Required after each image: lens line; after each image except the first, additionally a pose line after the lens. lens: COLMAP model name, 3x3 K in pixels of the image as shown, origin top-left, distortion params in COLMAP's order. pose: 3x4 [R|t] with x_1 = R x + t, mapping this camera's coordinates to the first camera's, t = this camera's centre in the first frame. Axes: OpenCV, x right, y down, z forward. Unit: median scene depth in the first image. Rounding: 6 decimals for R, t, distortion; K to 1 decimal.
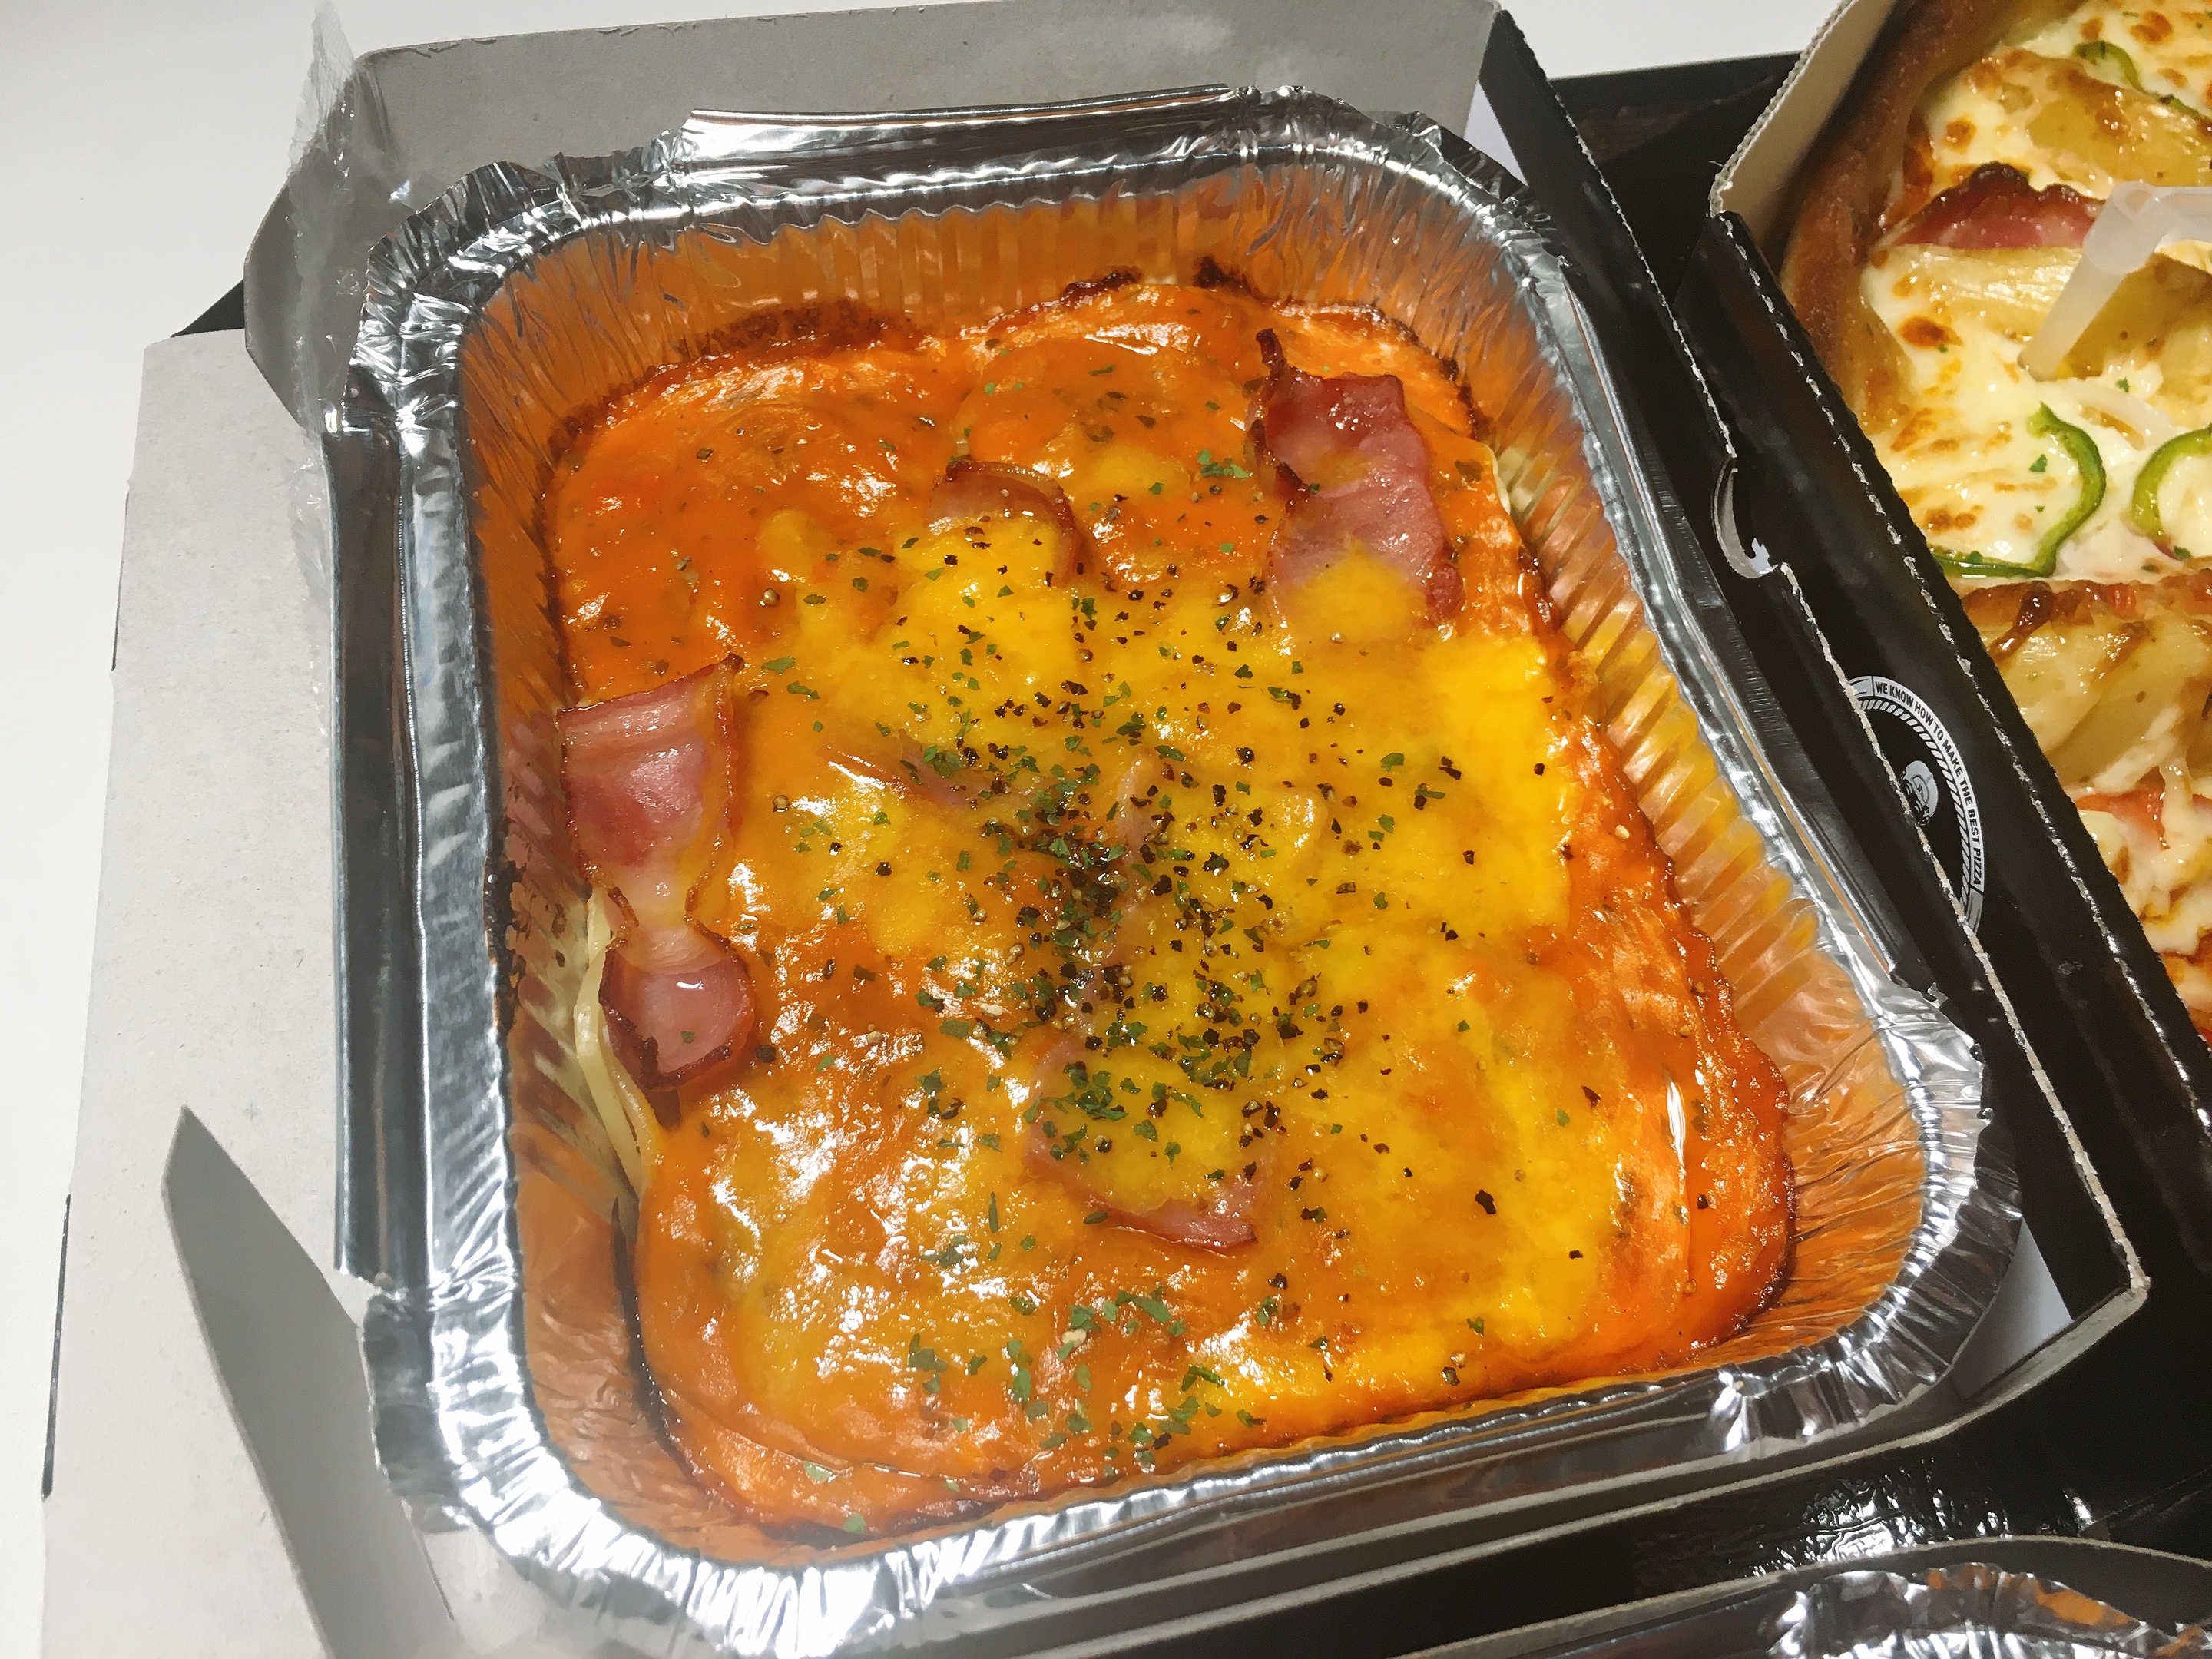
lens RADIAL K [[1904.4, 0, 1106.0], [0, 1904.4, 829.5], [0, 0, 1]] dist [0.099471, -0.192667]
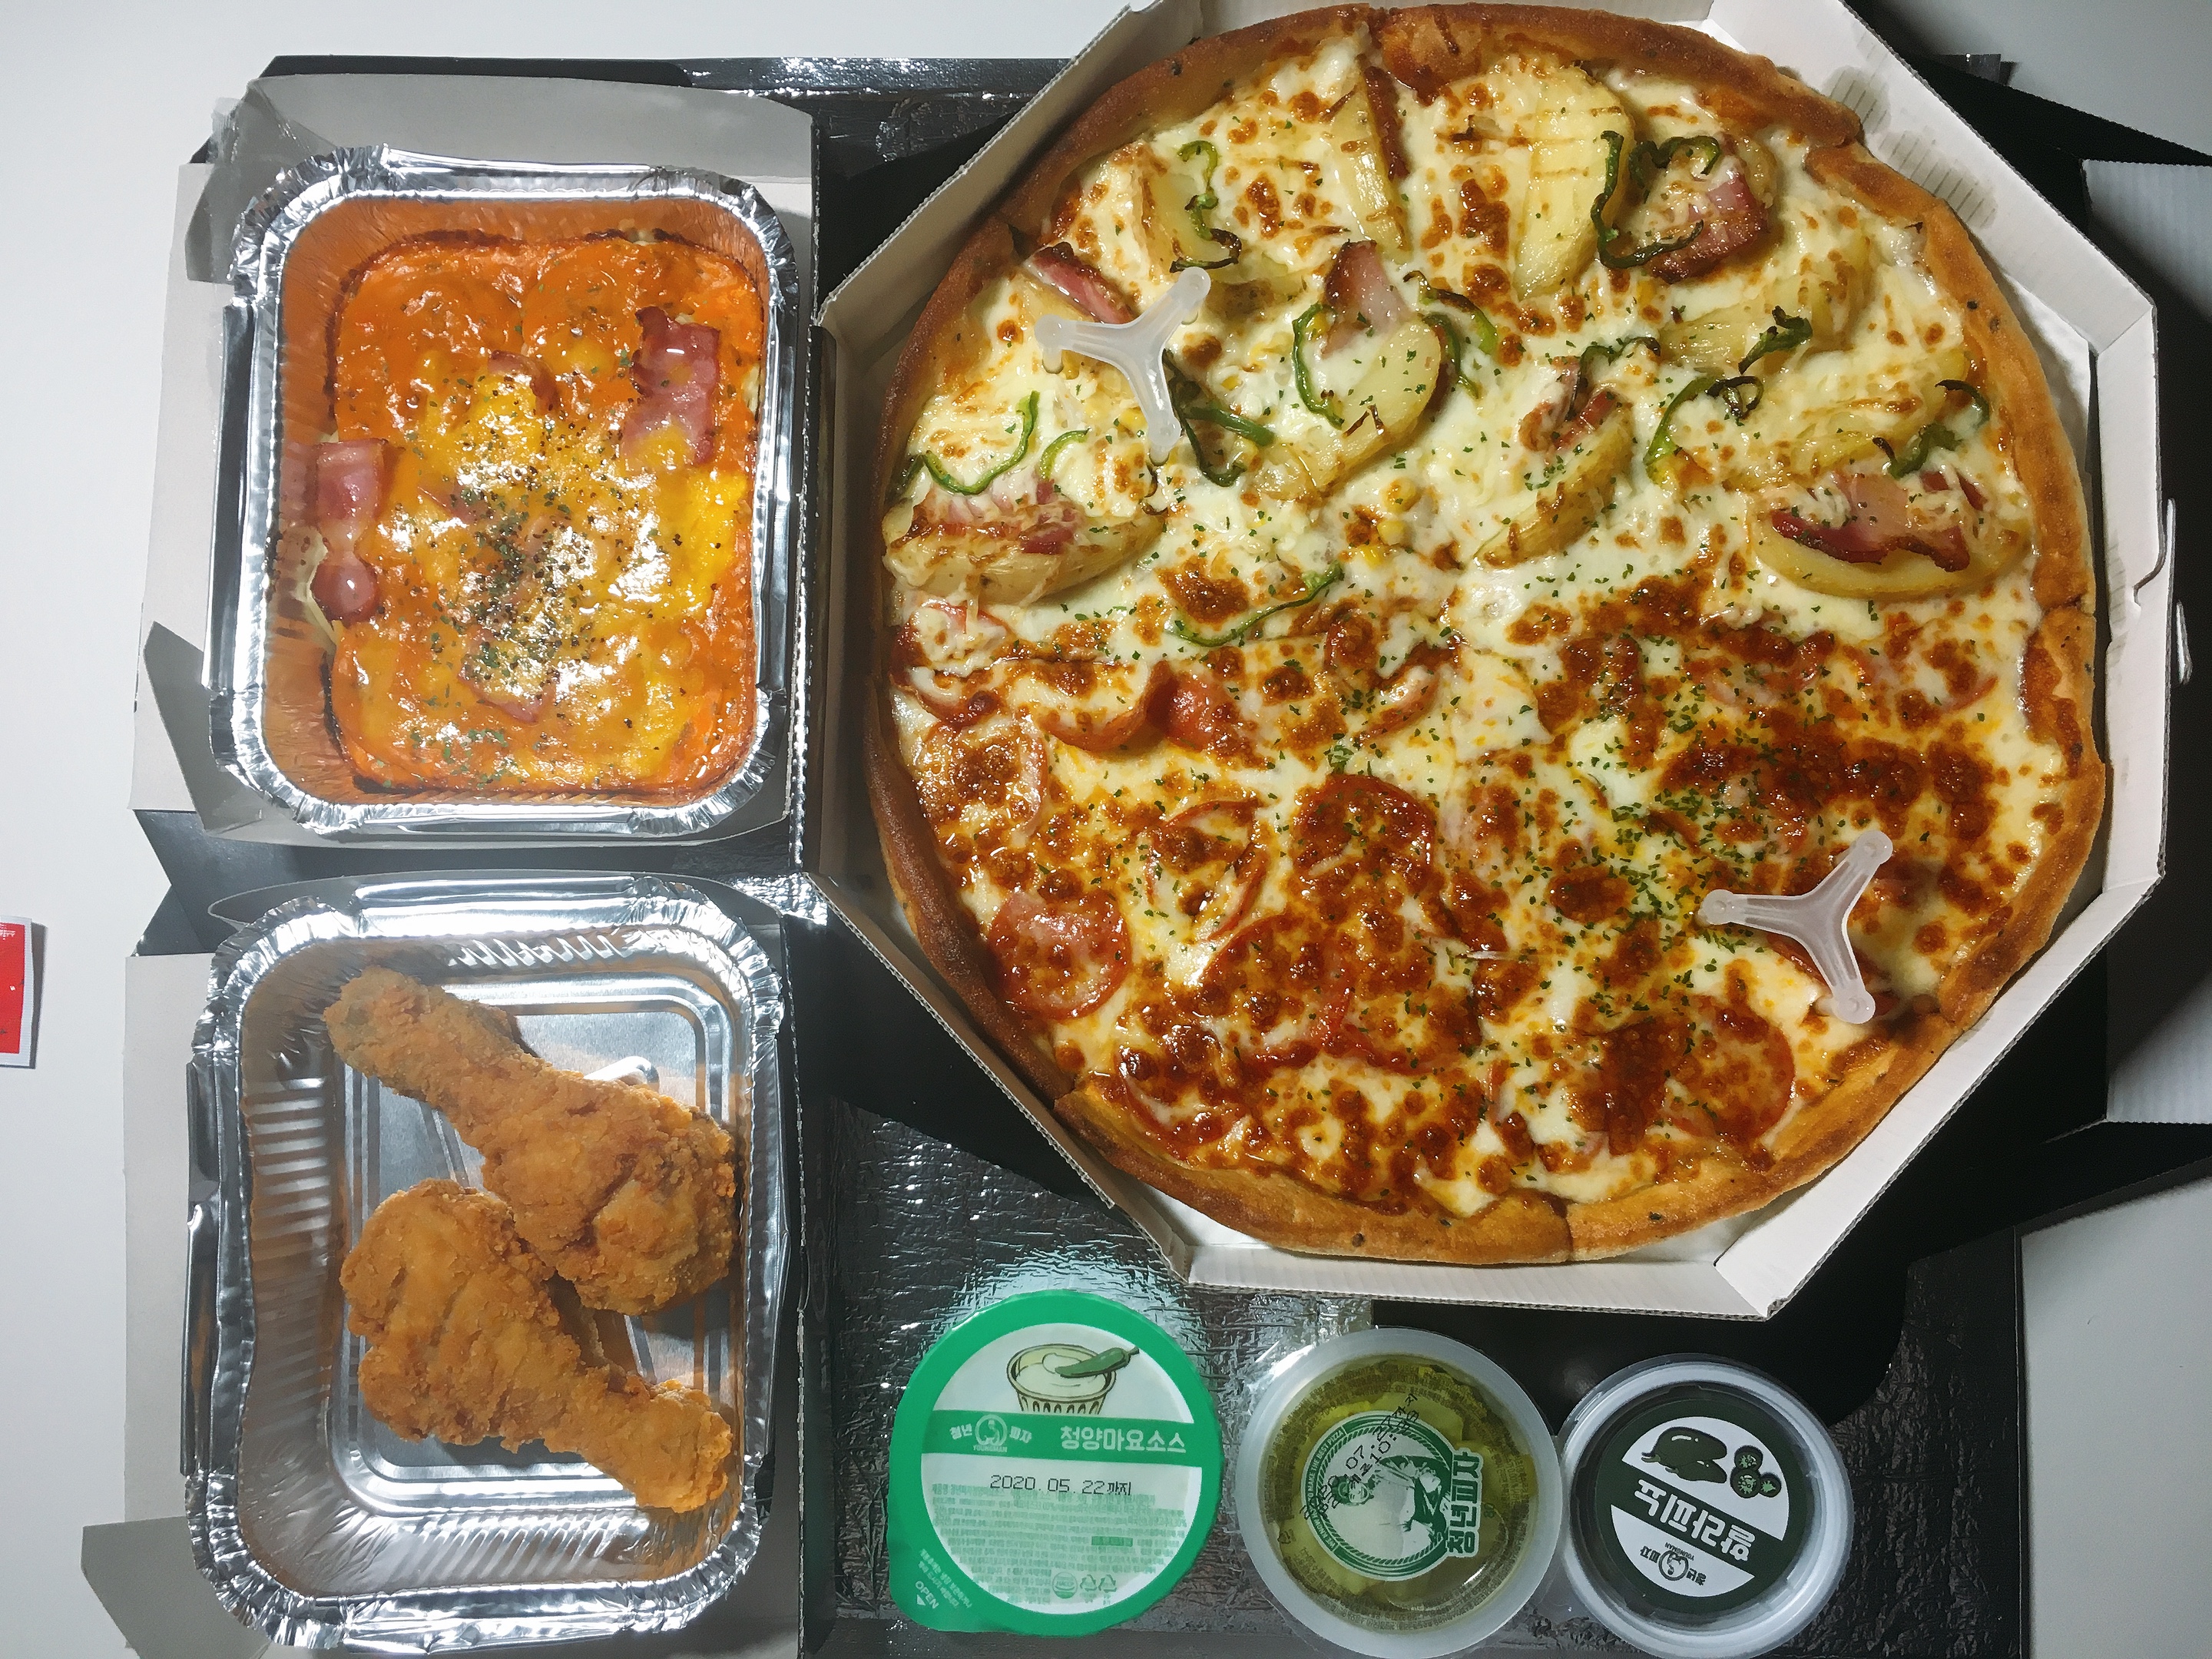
lens RADIAL K [[1904.4, 0, 1106.0], [0, 1904.4, 829.5], [0, 0, 1]] dist [0.099471, -0.192667]
pose [[0.971438, 0.219441, -0.090299, 1.017259], [-0.153709, 0.871827, 0.465070, -0.931798], [0.180781, -0.437907, 0.880656, -1.193941]]
